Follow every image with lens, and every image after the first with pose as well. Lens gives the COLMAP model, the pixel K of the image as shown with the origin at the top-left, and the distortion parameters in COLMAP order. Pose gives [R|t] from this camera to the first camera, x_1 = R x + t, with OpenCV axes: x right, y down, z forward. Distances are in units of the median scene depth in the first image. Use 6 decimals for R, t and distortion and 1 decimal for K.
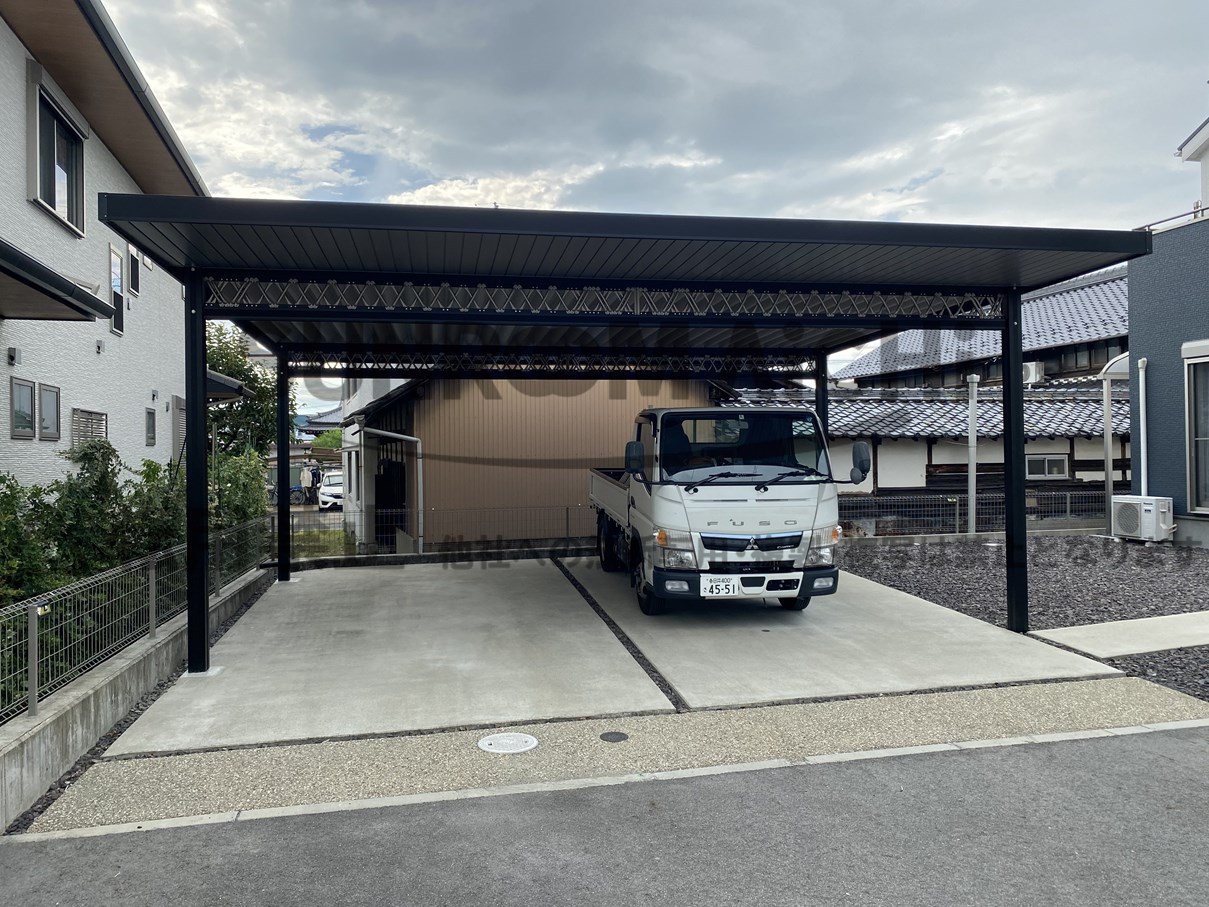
lens RADIAL K [[941.1, 0, 604.7], [0, 941.1, 436.8], [0, 0, 1]] dist [0.012175, -0.002123]
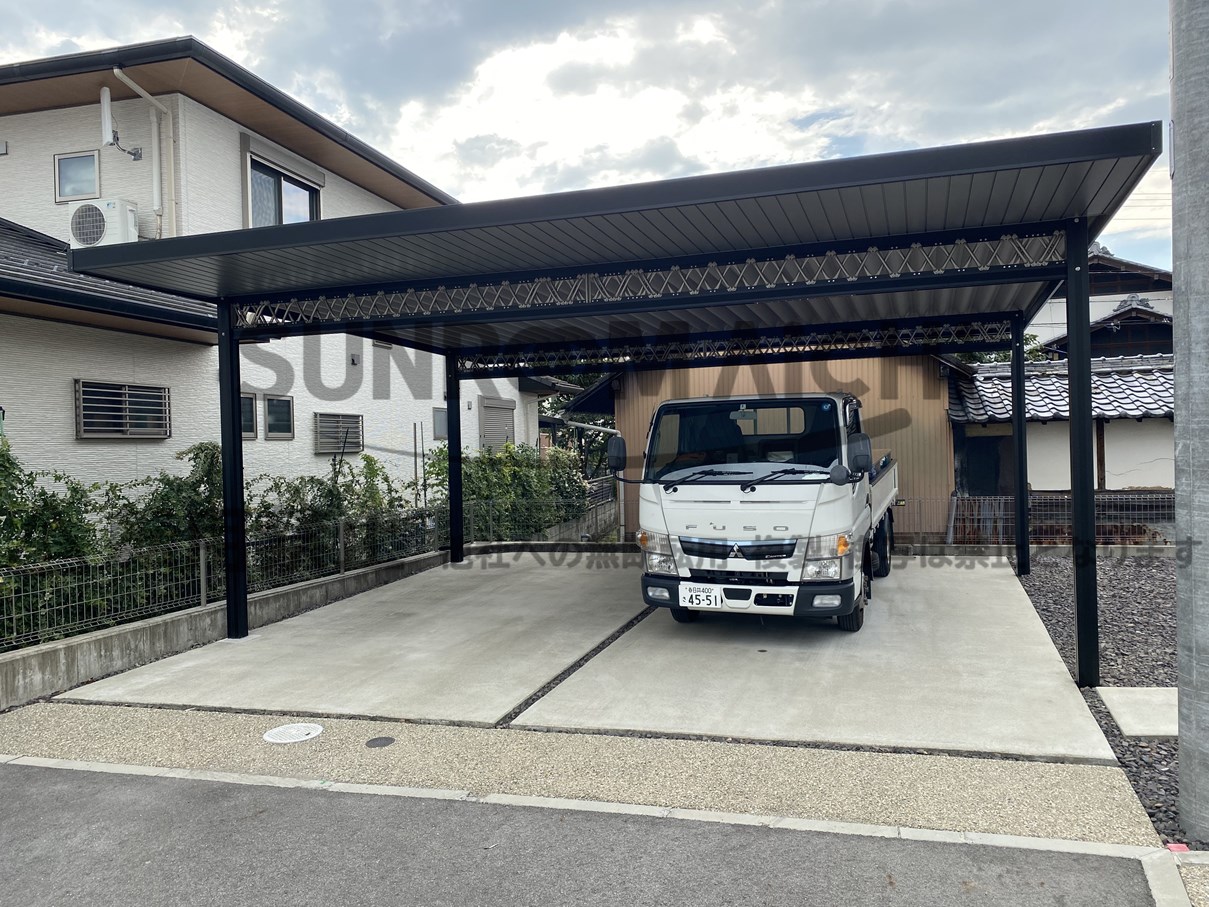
lens RADIAL K [[940.7, 0, 627.1], [0, 940.7, 454.5], [0, 0, 1]] dist [0.011075, 0.001844]
pose [[0.868789, -0.006190, -0.495144, 0.656977], [0.025548, 0.999150, 0.032338, -0.009853], [0.494523, -0.040745, 0.868209, 0.247338]]
